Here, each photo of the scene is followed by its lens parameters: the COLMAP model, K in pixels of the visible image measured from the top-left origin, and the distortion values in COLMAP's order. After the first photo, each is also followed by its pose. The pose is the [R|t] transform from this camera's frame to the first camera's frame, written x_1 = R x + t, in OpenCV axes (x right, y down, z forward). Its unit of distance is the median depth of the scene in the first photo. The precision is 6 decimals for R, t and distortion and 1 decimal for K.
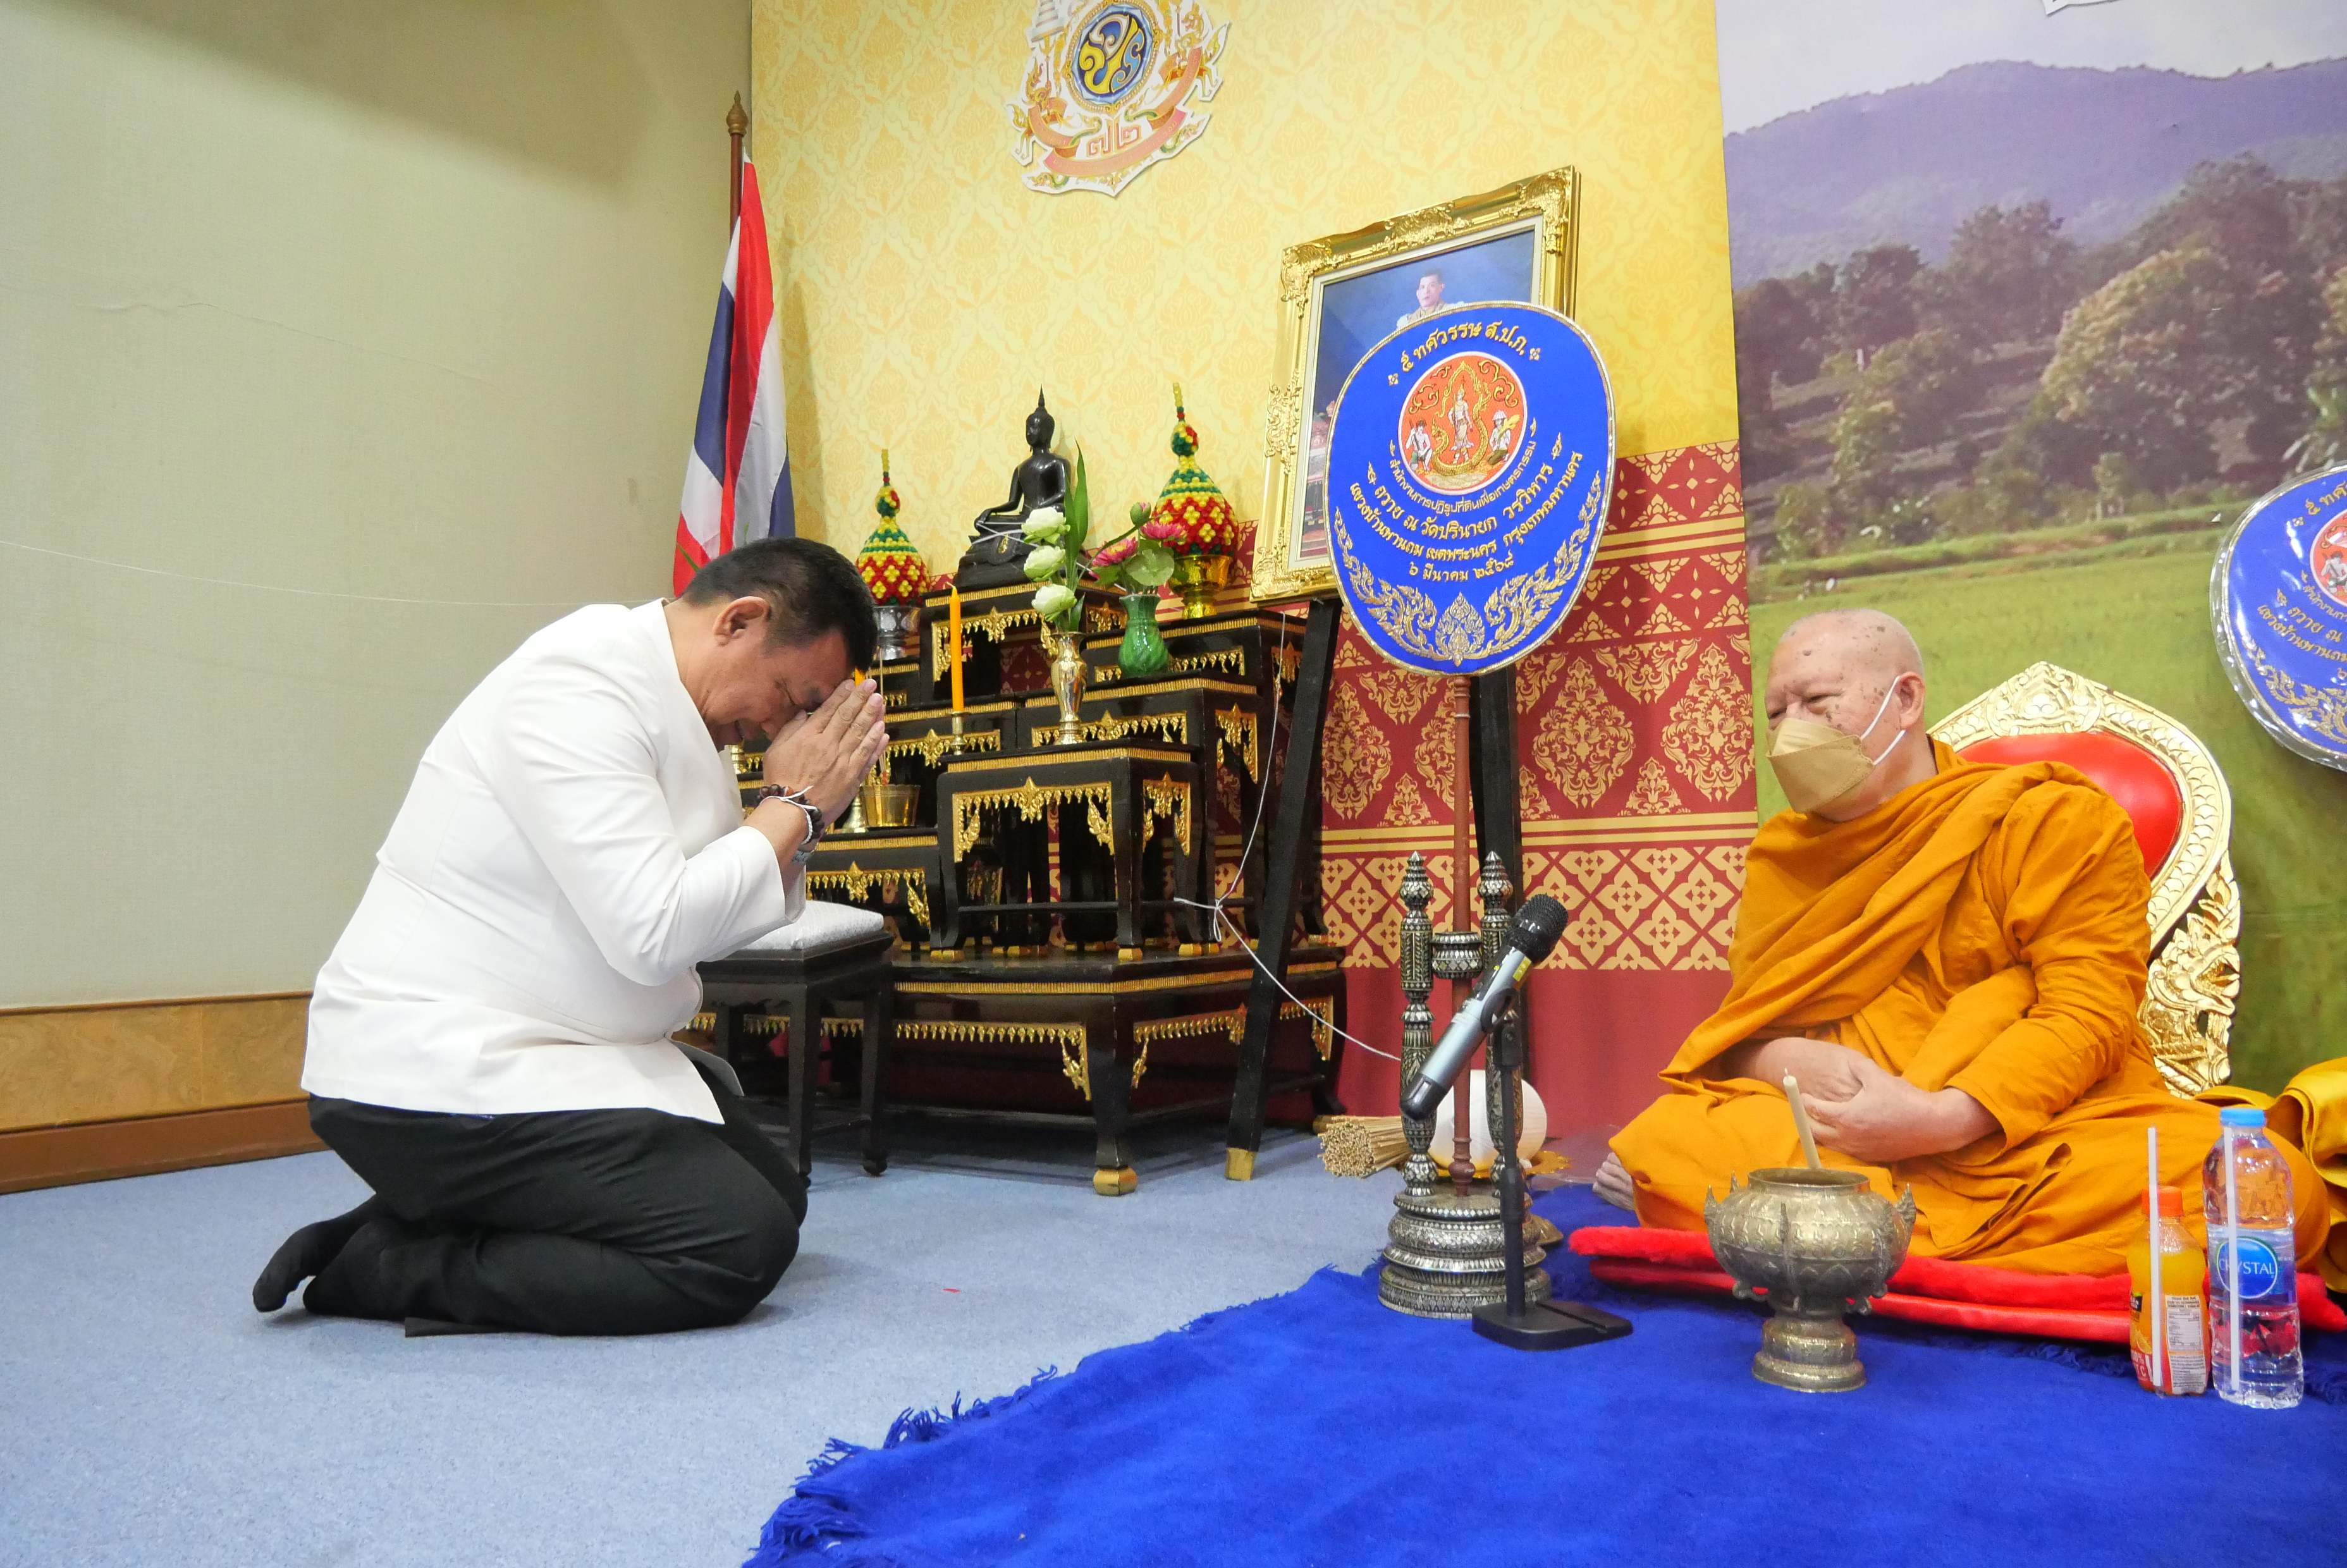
lens RADIAL K [[1683.5, 0, 1140.4], [0, 1683.5, 788.8], [0, 0, 1]] dist [-0.028071, -0.000533]
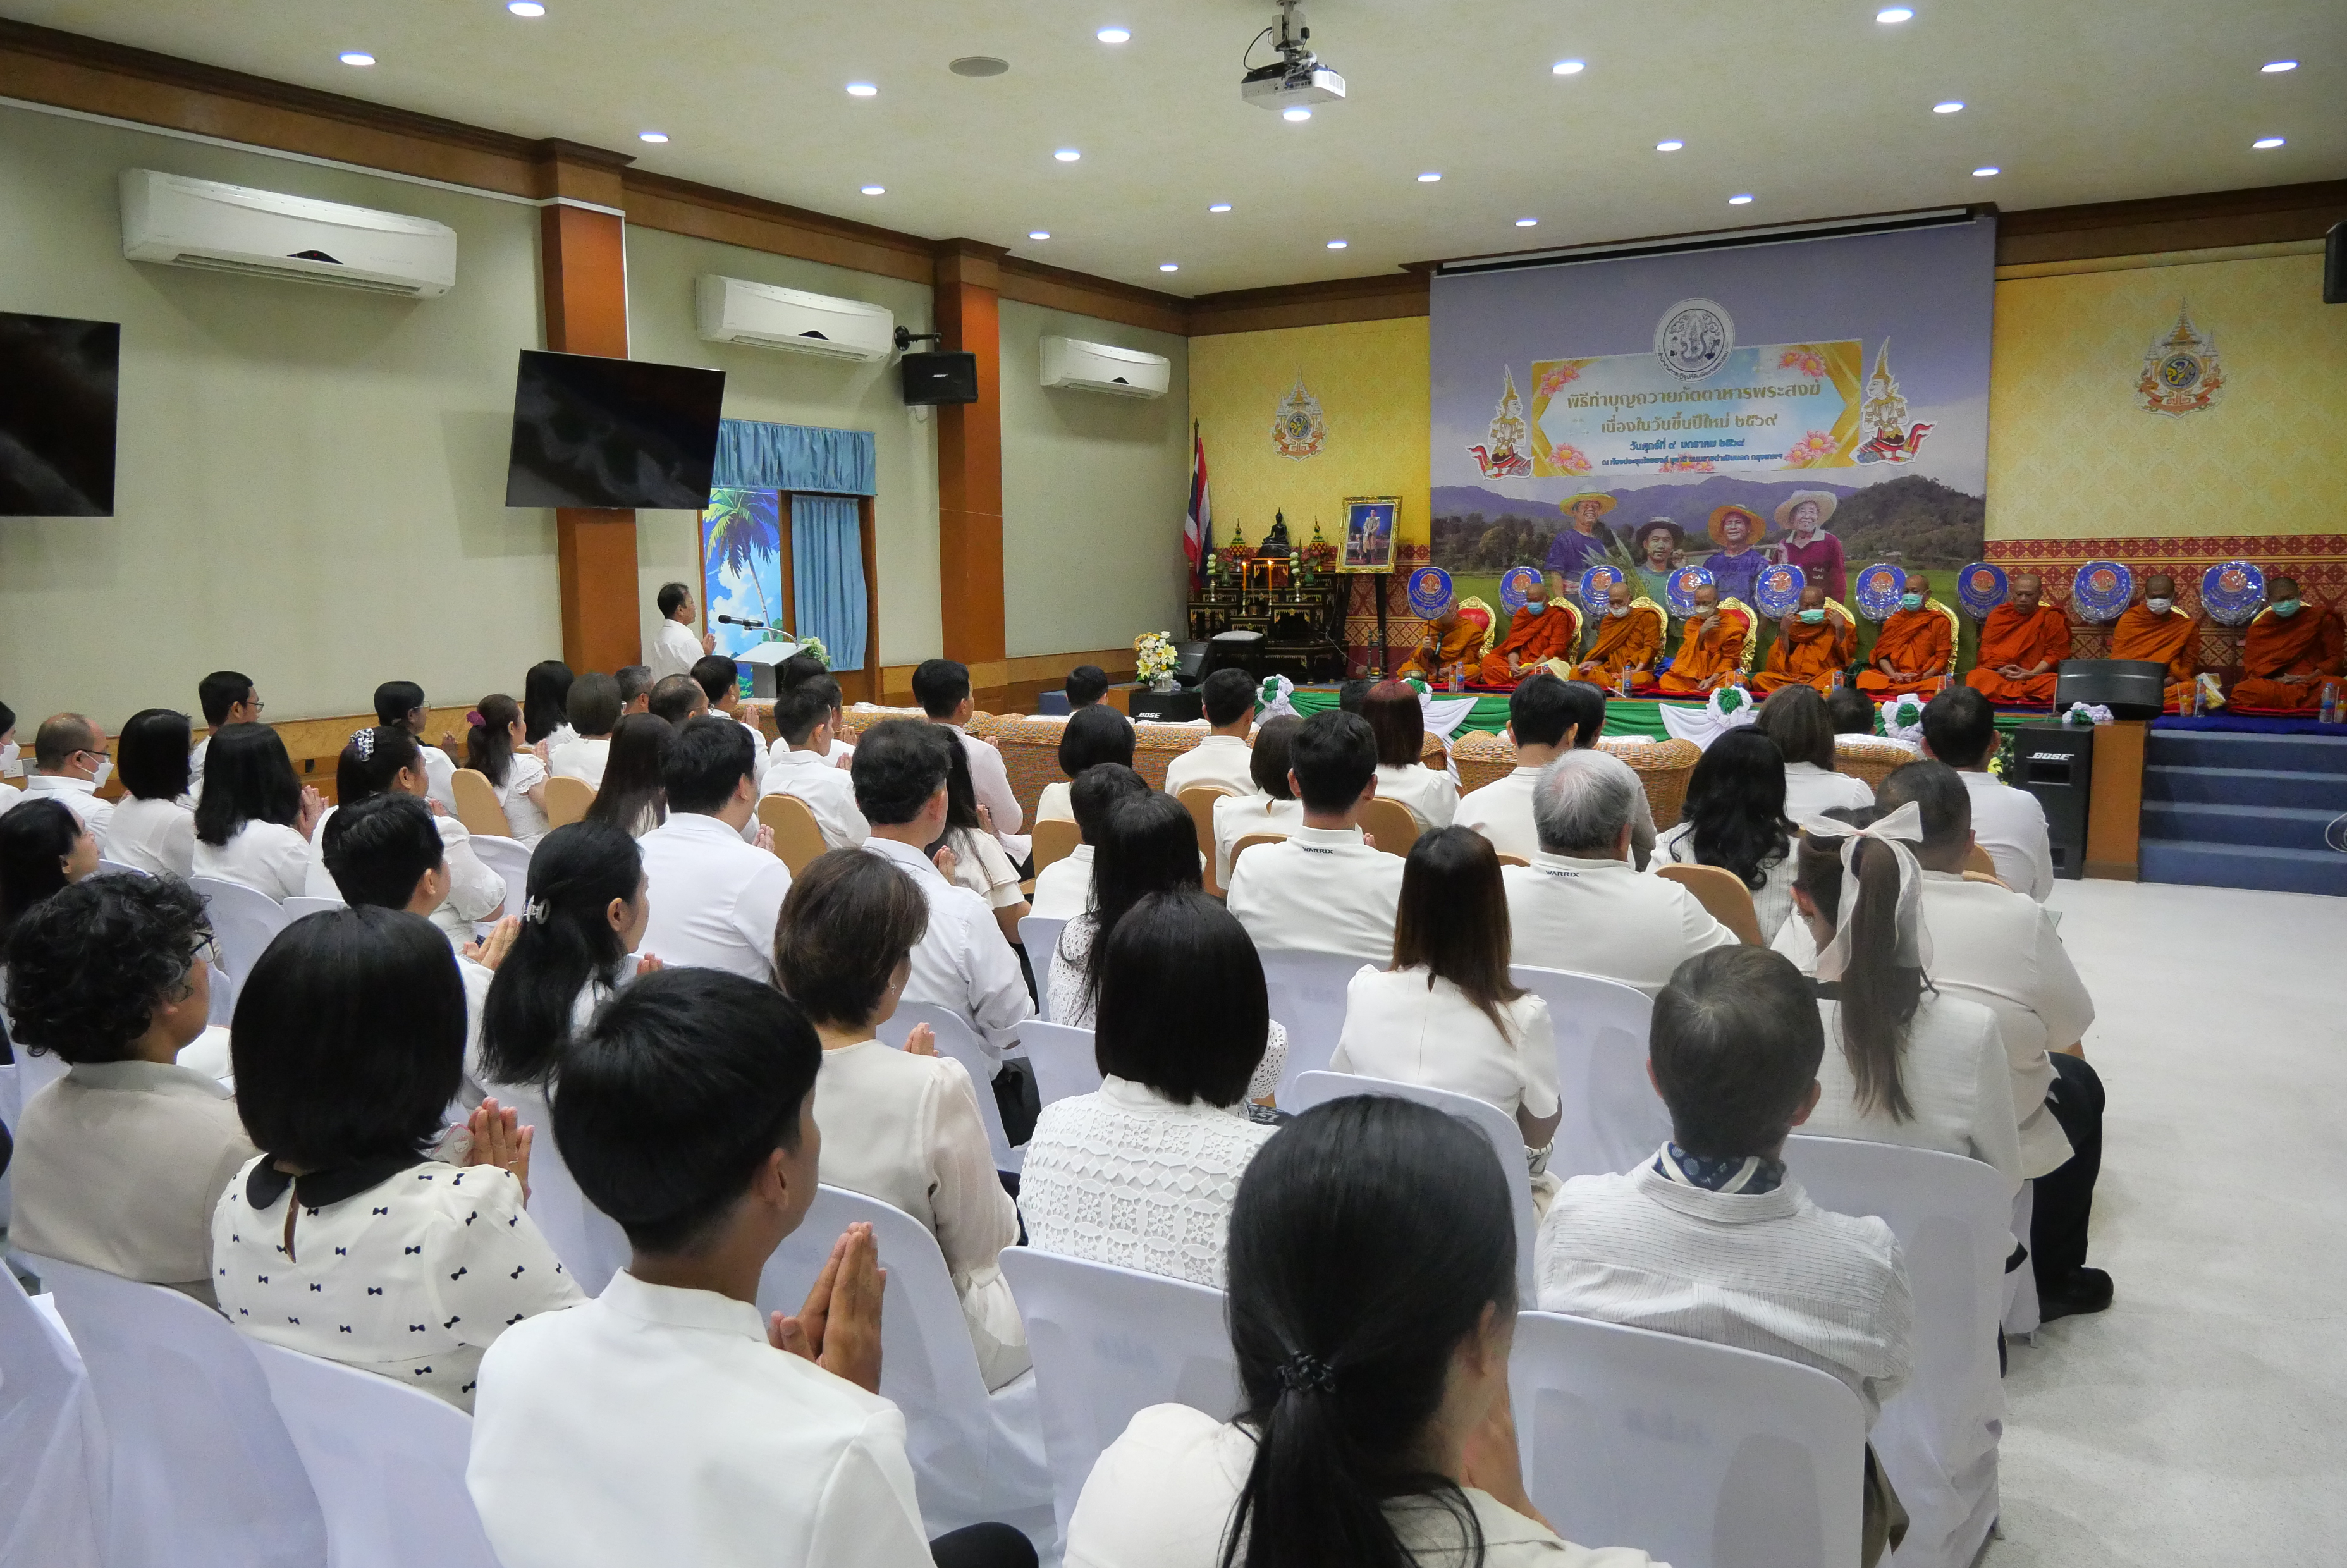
lens RADIAL K [[1683.5, 0, 1140.4], [0, 1683.5, 788.8], [0, 0, 1]] dist [-0.028071, -0.000533]
pose [[0.997829, 0.002950, 0.065794, -0.779440], [-0.015519, 0.981396, 0.191366, -0.397214], [-0.064006, -0.191972, 0.979311, -3.701198]]
